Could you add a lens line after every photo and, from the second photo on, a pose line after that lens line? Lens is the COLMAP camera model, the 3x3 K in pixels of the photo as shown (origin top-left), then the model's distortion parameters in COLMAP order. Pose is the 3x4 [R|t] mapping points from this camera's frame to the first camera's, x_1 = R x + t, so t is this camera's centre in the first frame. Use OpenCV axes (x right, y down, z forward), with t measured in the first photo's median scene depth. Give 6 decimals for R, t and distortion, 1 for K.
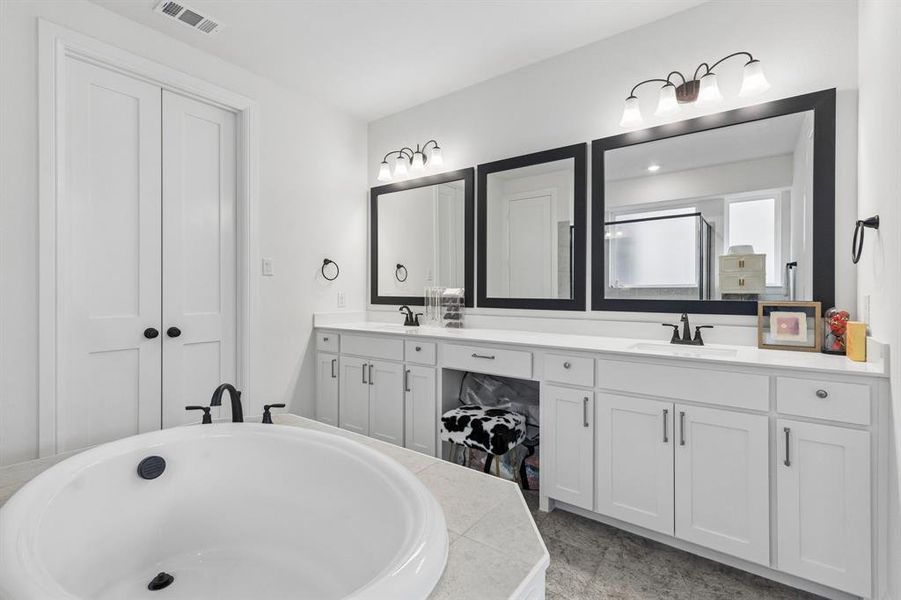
lens RADIAL K [[409.3, 0, 454.6], [0, 409.3, 291.8], [0, 0, 1]] dist [0.004457, 0.000014]
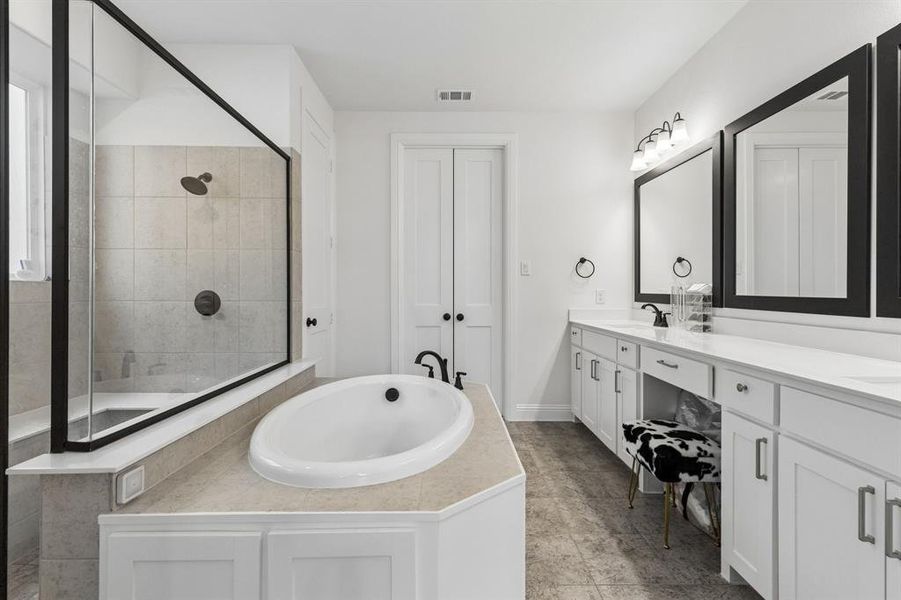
lens RADIAL K [[409.3, 0, 451.6], [0, 409.3, 291.3], [0, 0, 1]] dist [0.004457, 0.000014]
pose [[0.599544, 0.000204, -0.800342, 0.435515], [0.000847, 0.999999, 0.000890, 0.006509], [0.800341, -0.001211, 0.599543, 0.125405]]
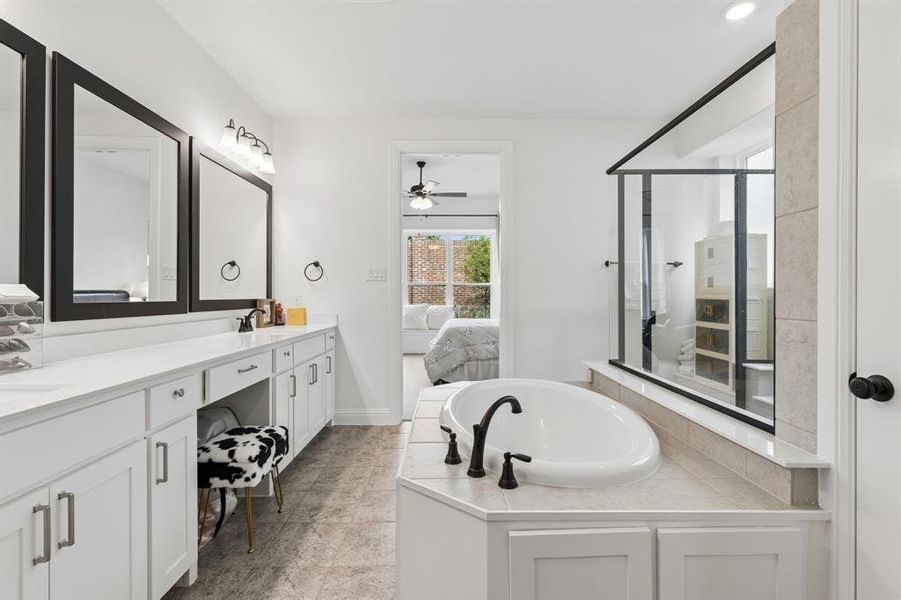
lens RADIAL K [[409.3, 0, 449.5], [0, 409.3, 298.3], [0, 0, 1]] dist [0.004457, 0.000014]
pose [[-0.594176, -0.009605, 0.804278, -0.784150], [-0.000163, 0.999930, 0.011821, 0.001279], [-0.804335, 0.006893, -0.594136, 1.060206]]
